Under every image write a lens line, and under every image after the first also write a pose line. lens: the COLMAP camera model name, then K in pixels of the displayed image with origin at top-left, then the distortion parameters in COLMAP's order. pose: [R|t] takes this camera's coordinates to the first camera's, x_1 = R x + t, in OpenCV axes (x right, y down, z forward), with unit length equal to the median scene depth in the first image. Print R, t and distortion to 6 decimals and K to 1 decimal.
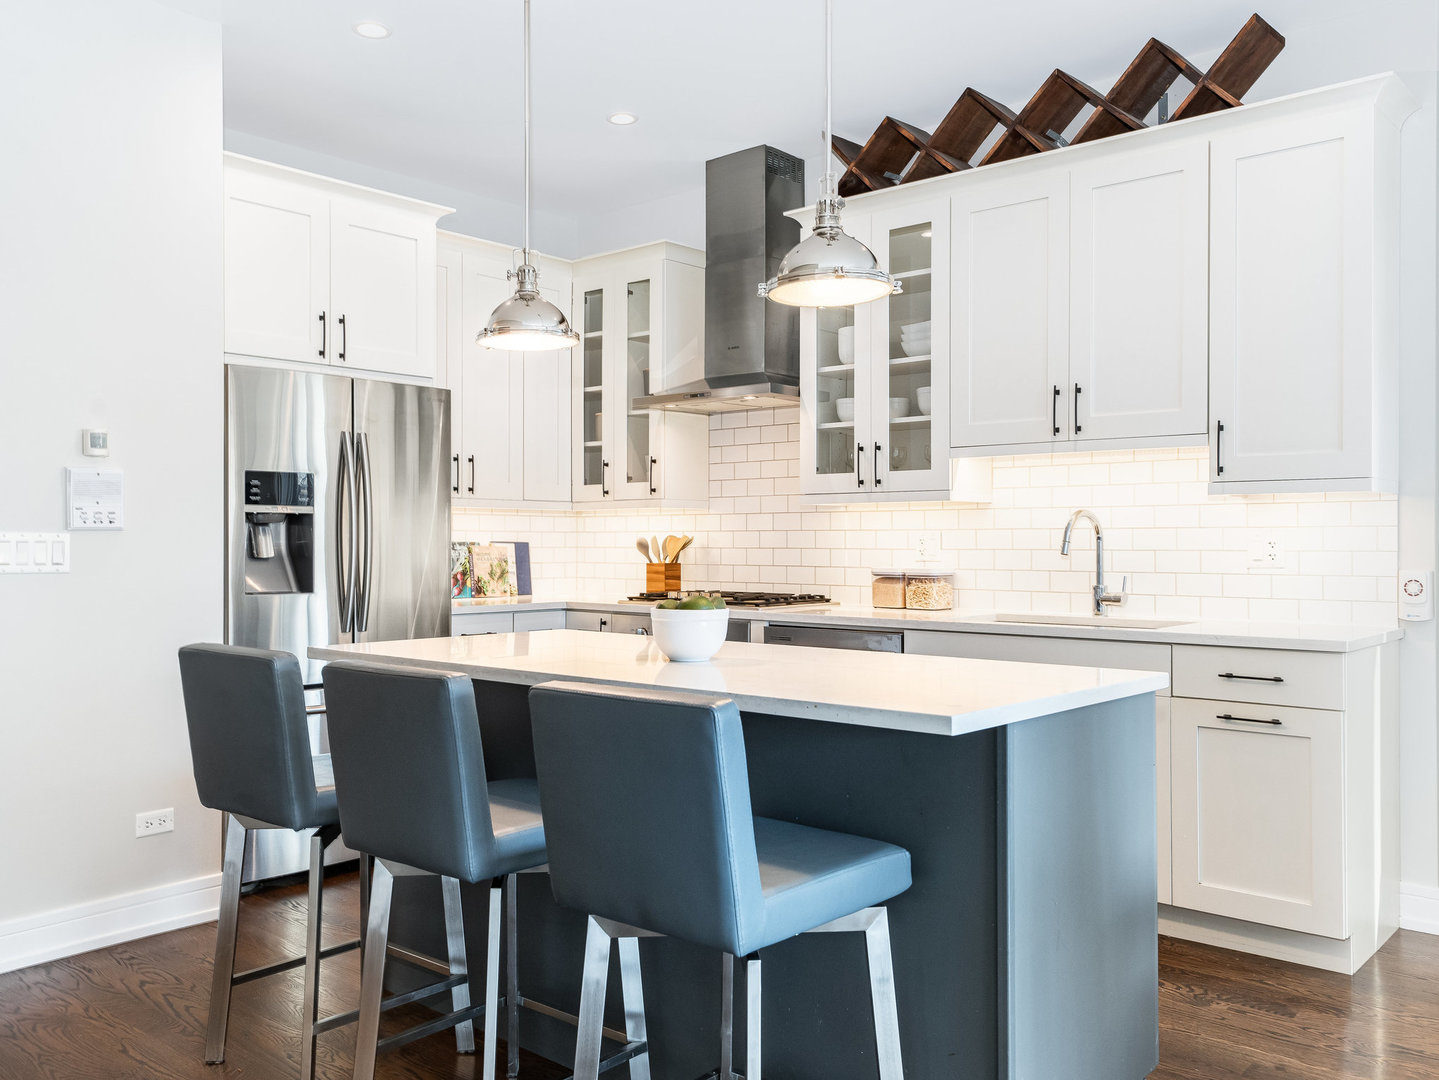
lens RADIAL K [[1198.8, 0, 711.4], [0, 1198.8, 532.2], [0, 0, 1]] dist [0.022613, -0.010242]
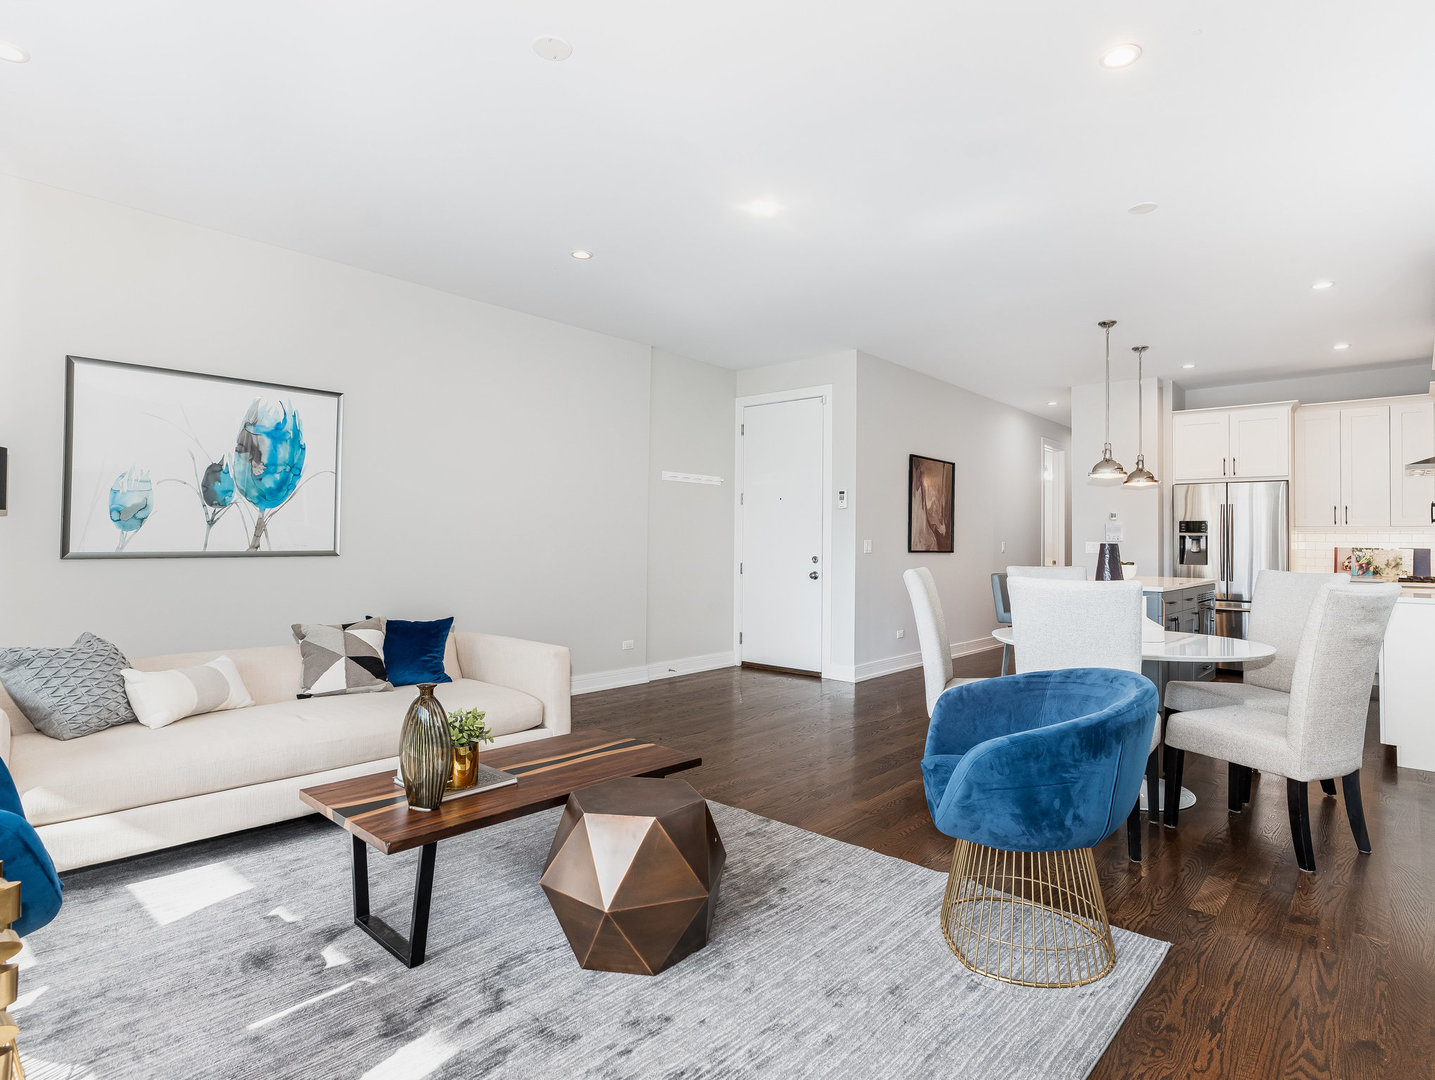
lens RADIAL K [[768.0, 0, 729.2], [0, 768.0, 529.2], [0, 0, 1]] dist [0.000412, 0.003529]
pose [[0.005175, -0.013469, -0.999896, 1.355773], [-0.004300, 0.999900, -0.013491, -0.001599], [0.999977, 0.004369, 0.005117, -0.086832]]
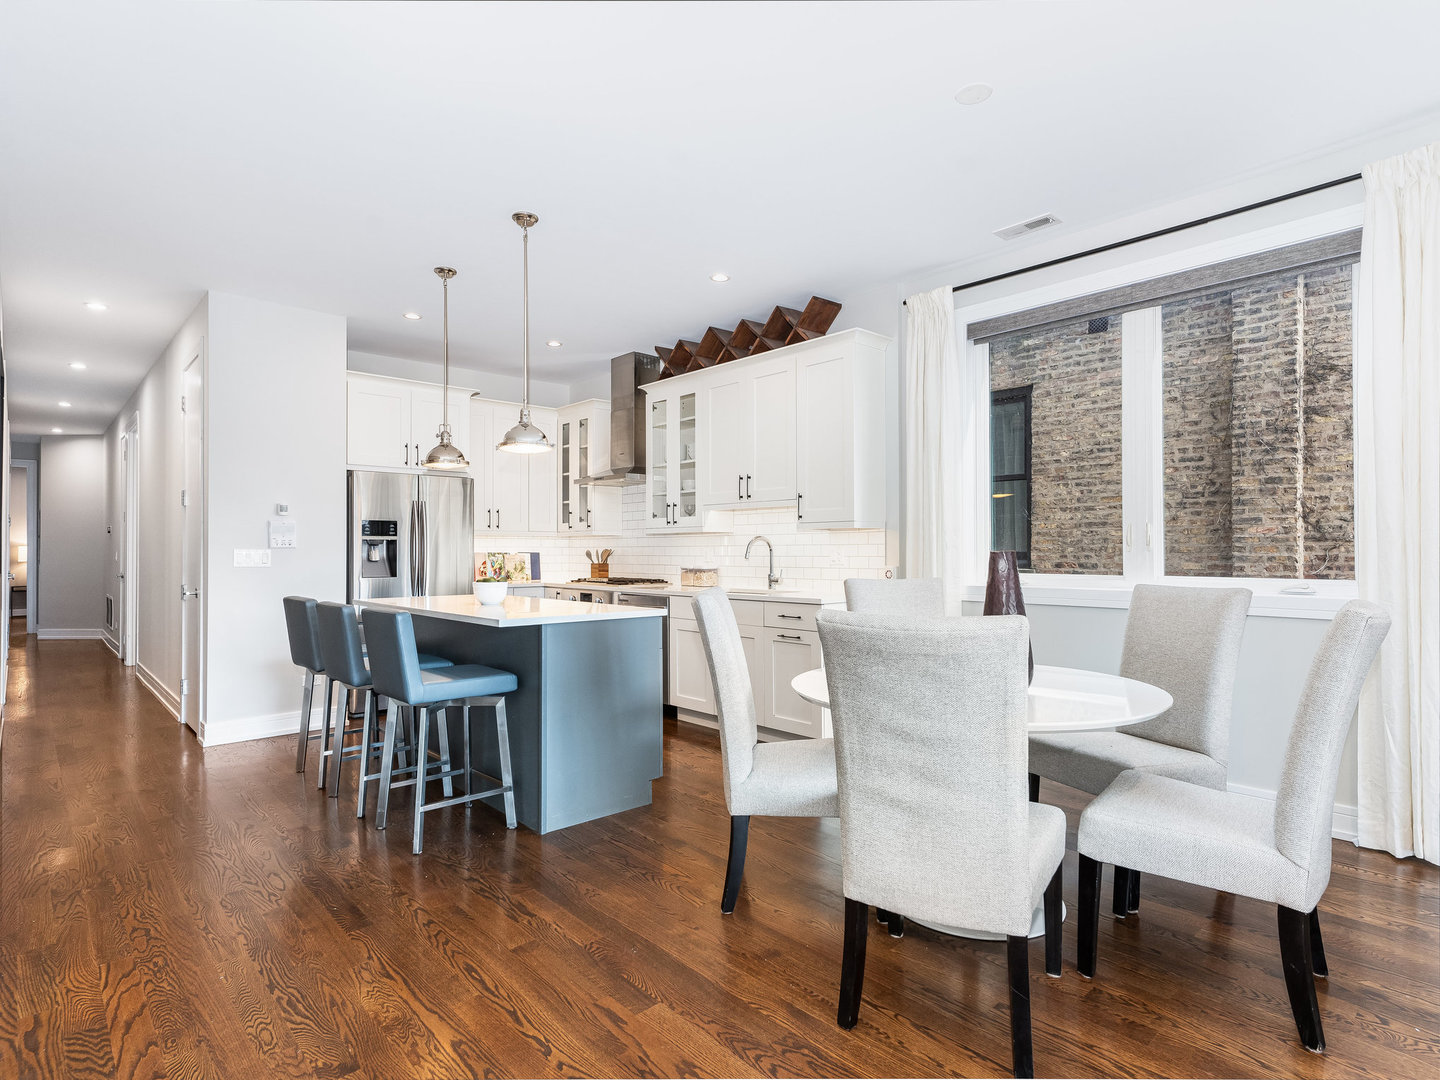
lens RADIAL K [[770.7, 0, 724.4], [0, 770.7, 534.6], [0, 0, 1]] dist [0.000412, 0.003529]
pose [[0.994595, -0.005230, -0.103695, 0.367792], [0.003877, 0.999905, -0.013238, -0.004324], [0.103755, 0.012765, 0.994521, -0.274740]]
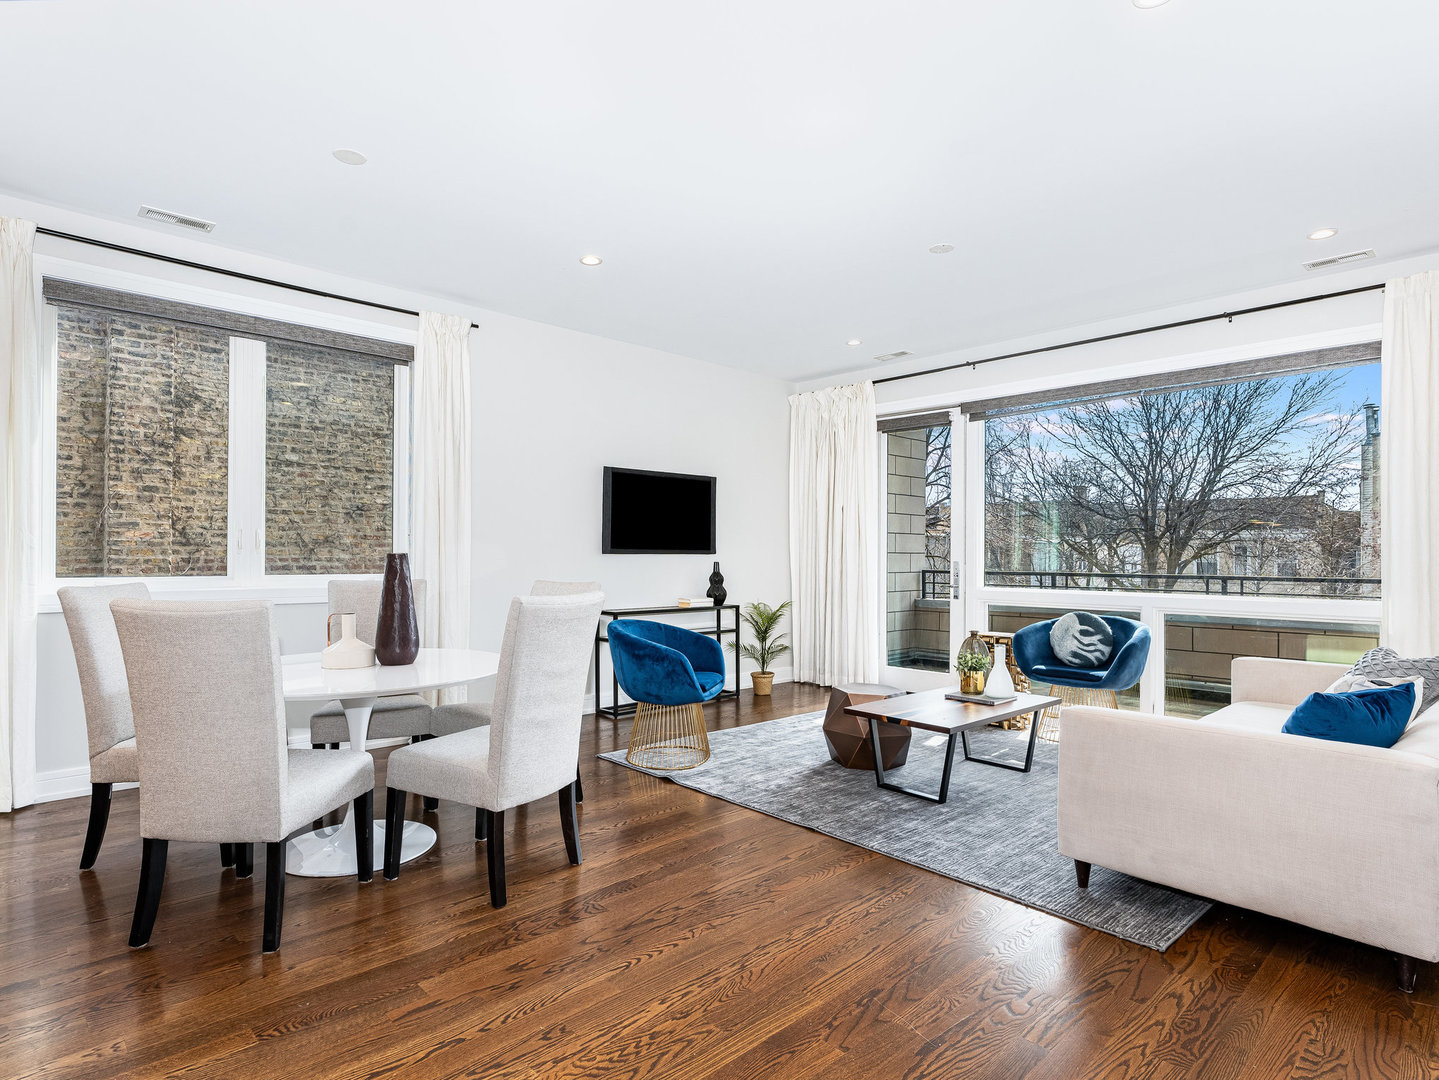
lens RADIAL K [[770.2, 0, 720.7], [0, 770.2, 550.5], [0, 0, 1]] dist [0.000412, 0.003529]
pose [[0.091710, 0.006675, 0.995763, -0.188197], [-0.011919, 0.999913, -0.005605, -0.000539], [-0.995714, -0.011355, 0.091782, -0.043303]]
